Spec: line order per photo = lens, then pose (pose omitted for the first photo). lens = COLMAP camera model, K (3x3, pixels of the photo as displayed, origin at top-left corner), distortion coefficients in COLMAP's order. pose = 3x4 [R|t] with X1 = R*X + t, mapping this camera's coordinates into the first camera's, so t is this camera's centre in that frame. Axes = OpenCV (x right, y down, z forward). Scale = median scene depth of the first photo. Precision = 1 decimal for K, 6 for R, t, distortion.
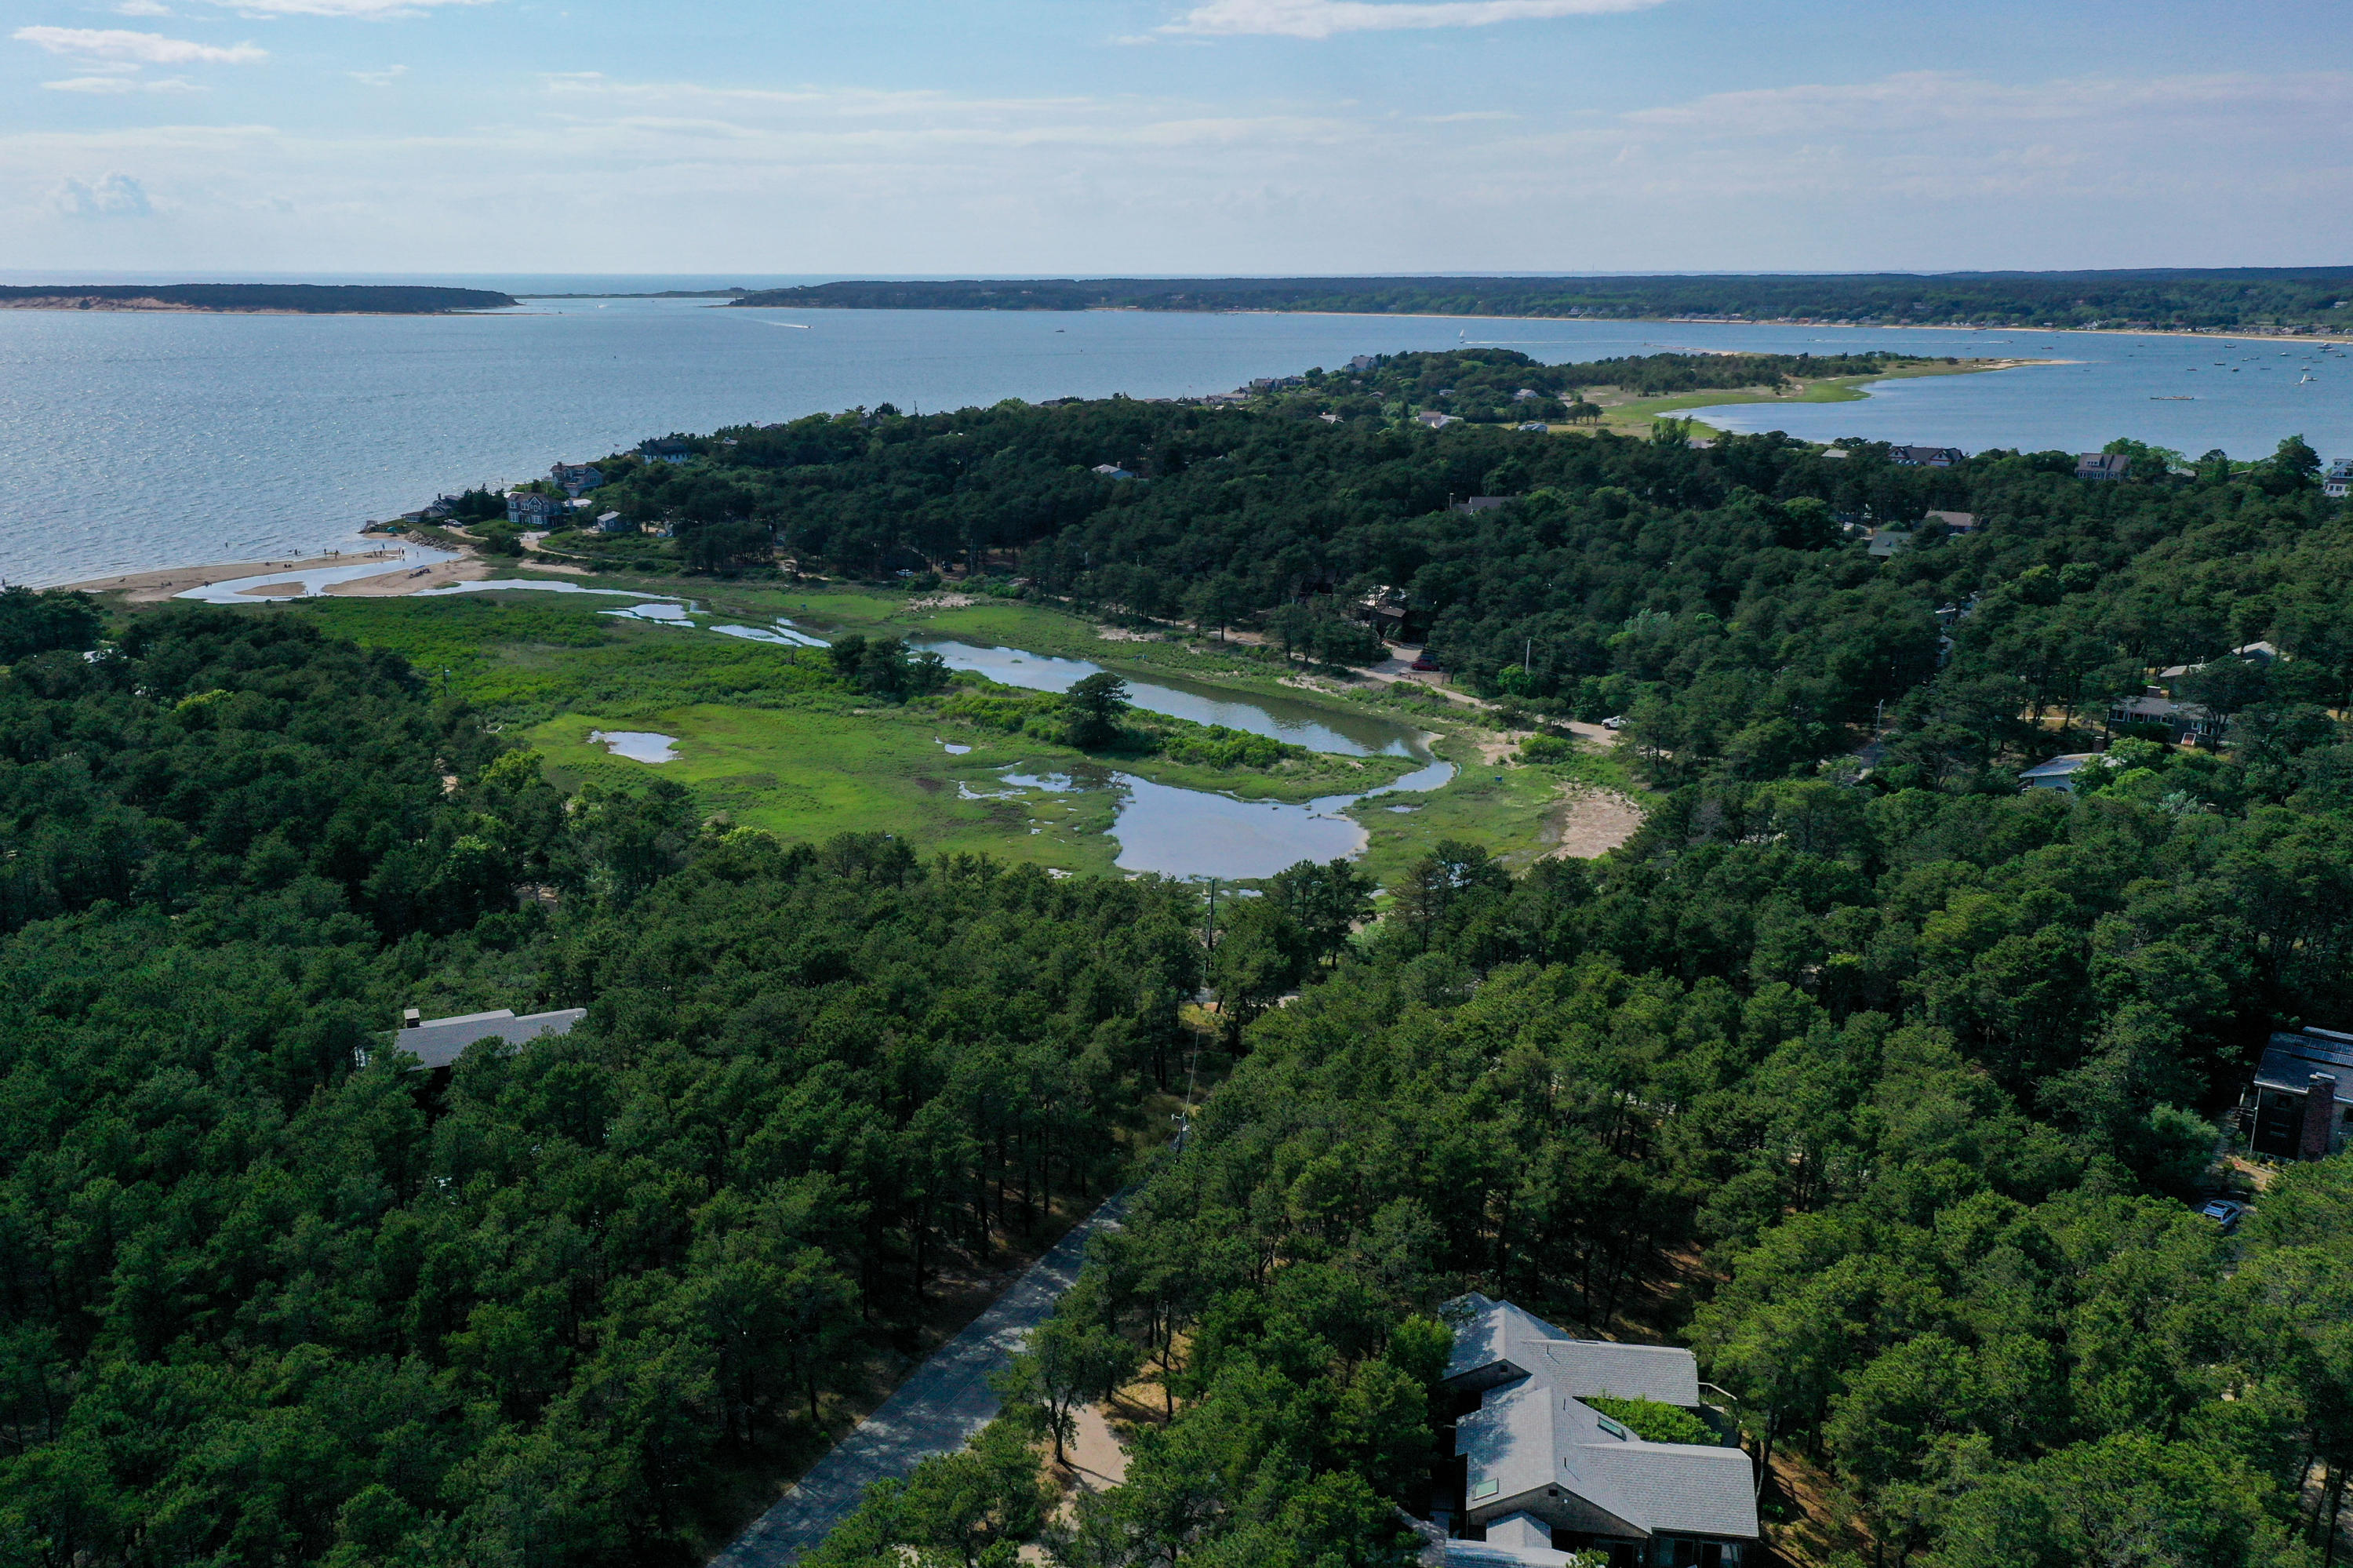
lens RADIAL K [[1959.8, 0, 1176.5], [0, 1959.8, 784.0], [0, 0, 1]] dist [-0.051946, 0.223085]
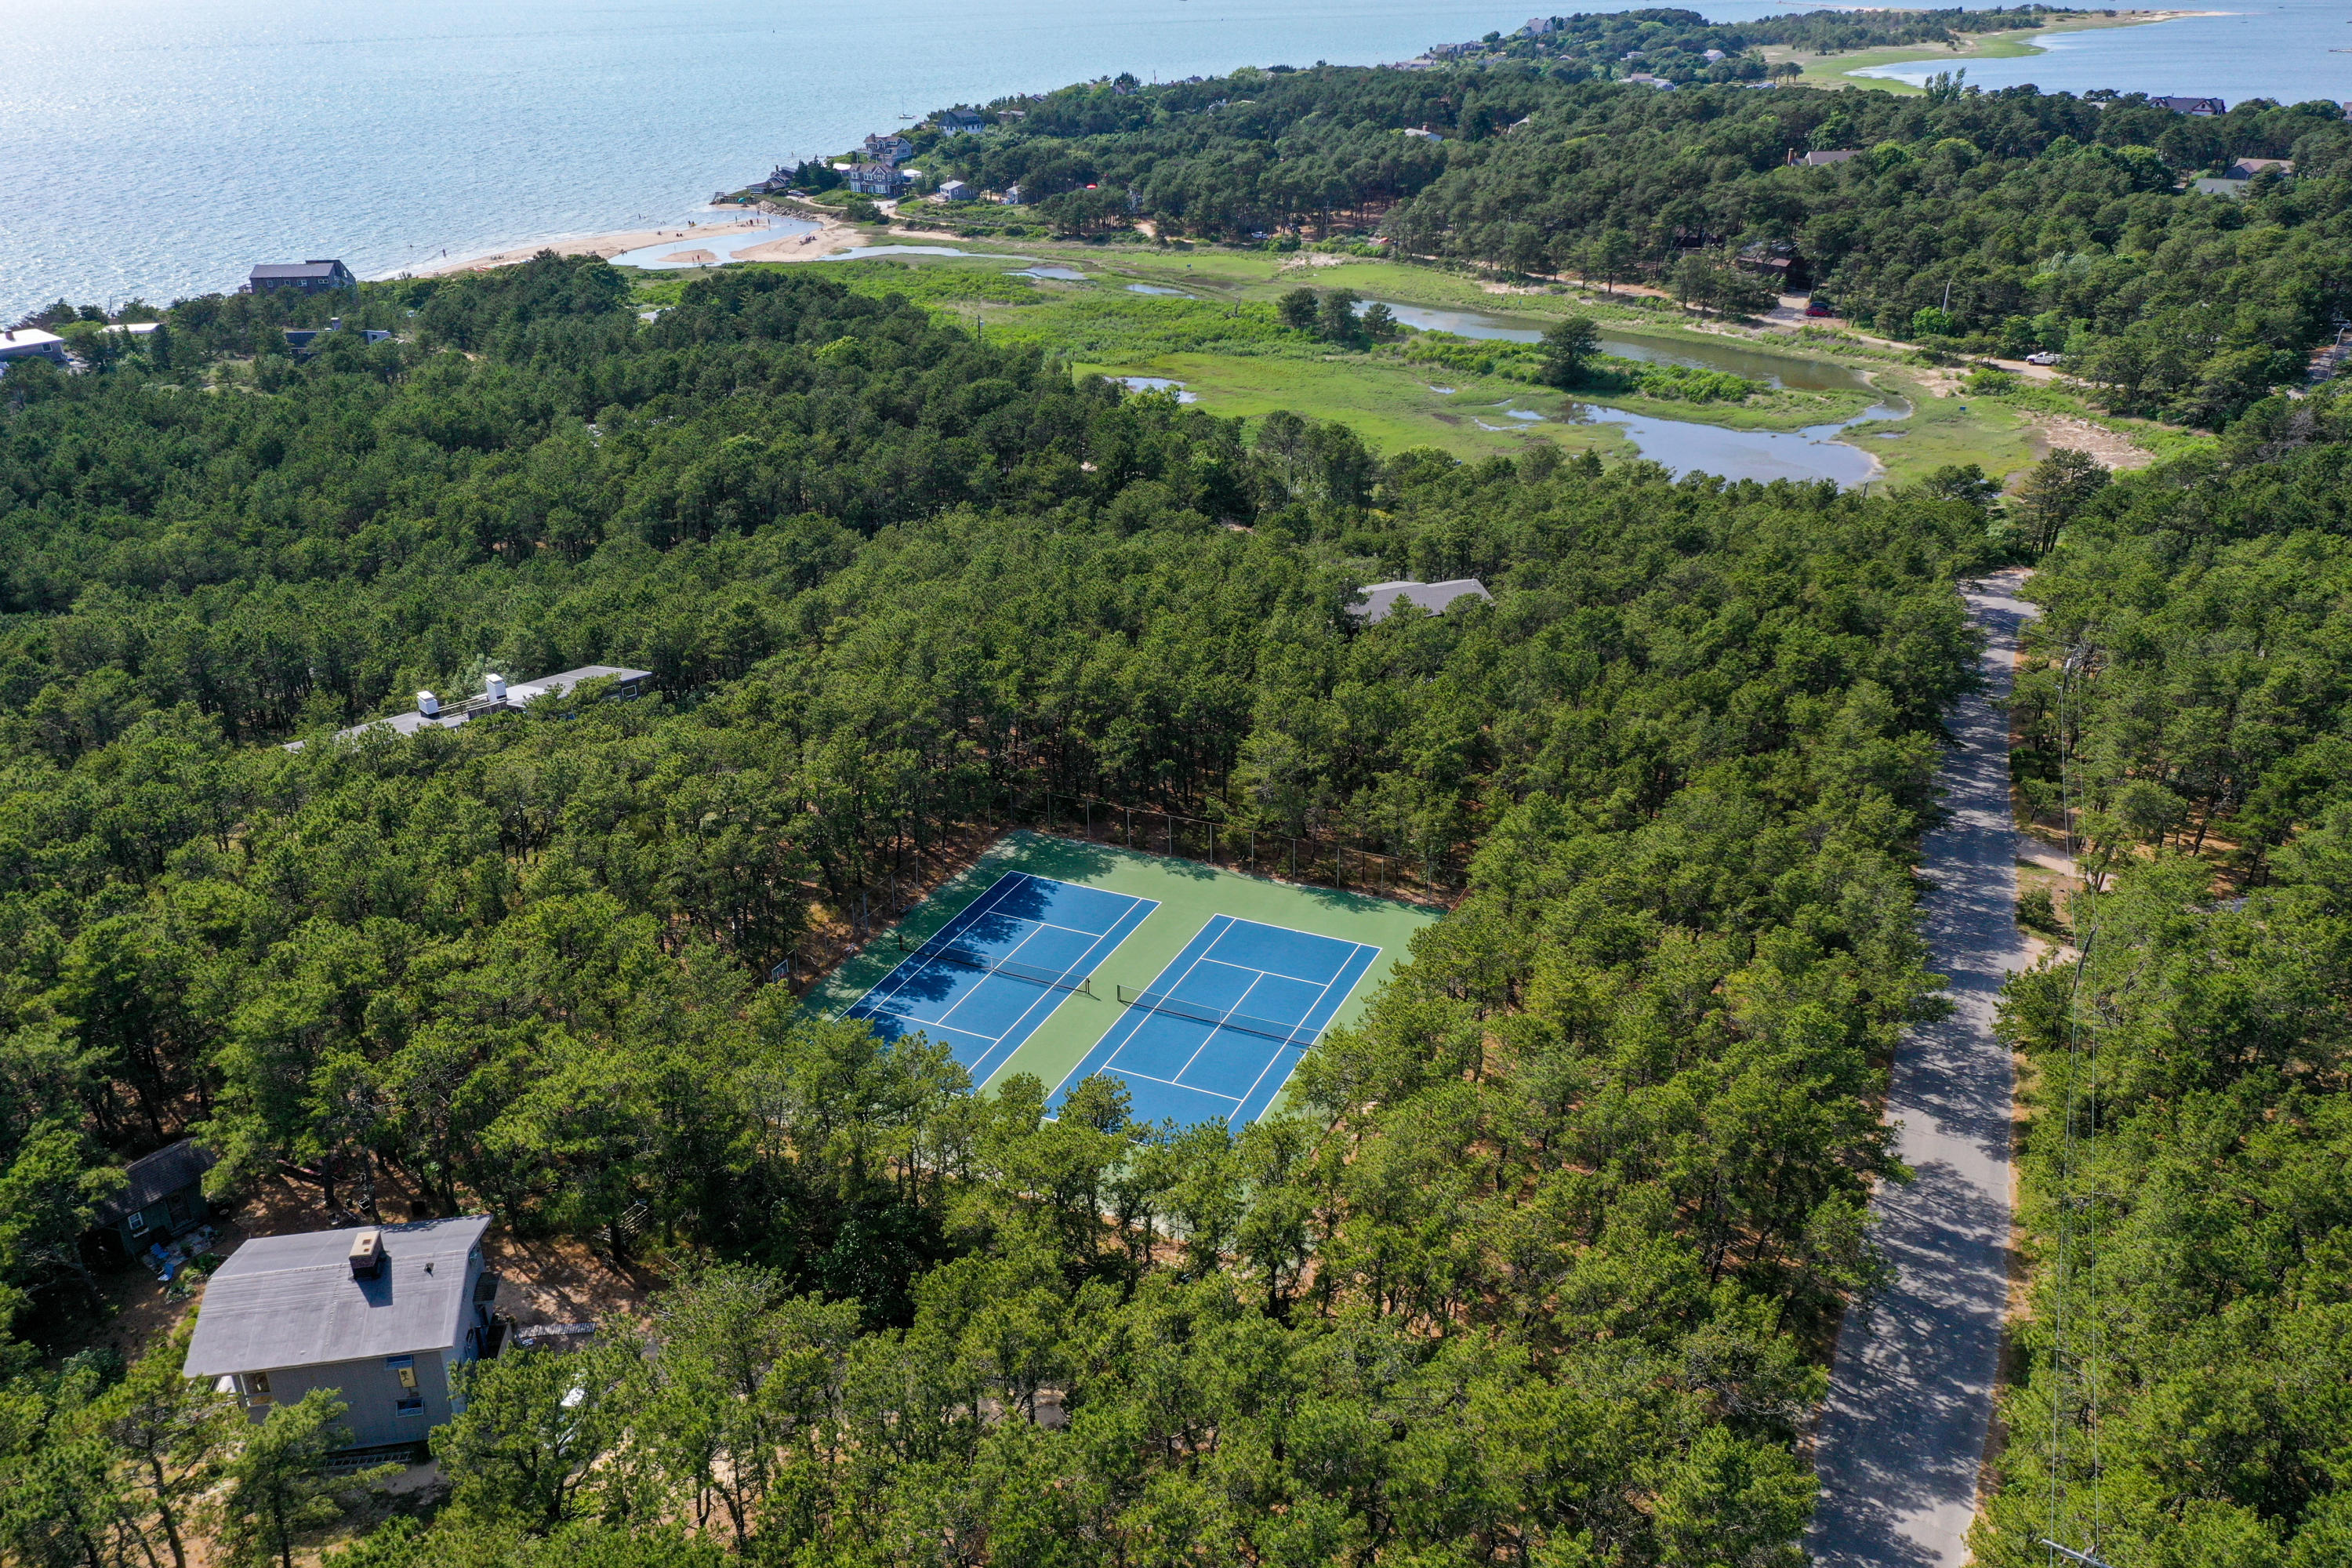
lens RADIAL K [[1851.6, 0, 1176.0], [0, 1851.6, 784.0], [0, 0, 1]] dist [0.013905, 0.013597]
pose [[0.999509, -0.002273, -0.031241, -0.168348], [0.007579, 0.985279, 0.170787, 0.015949], [0.030393, -0.170940, 0.984813, -0.058012]]
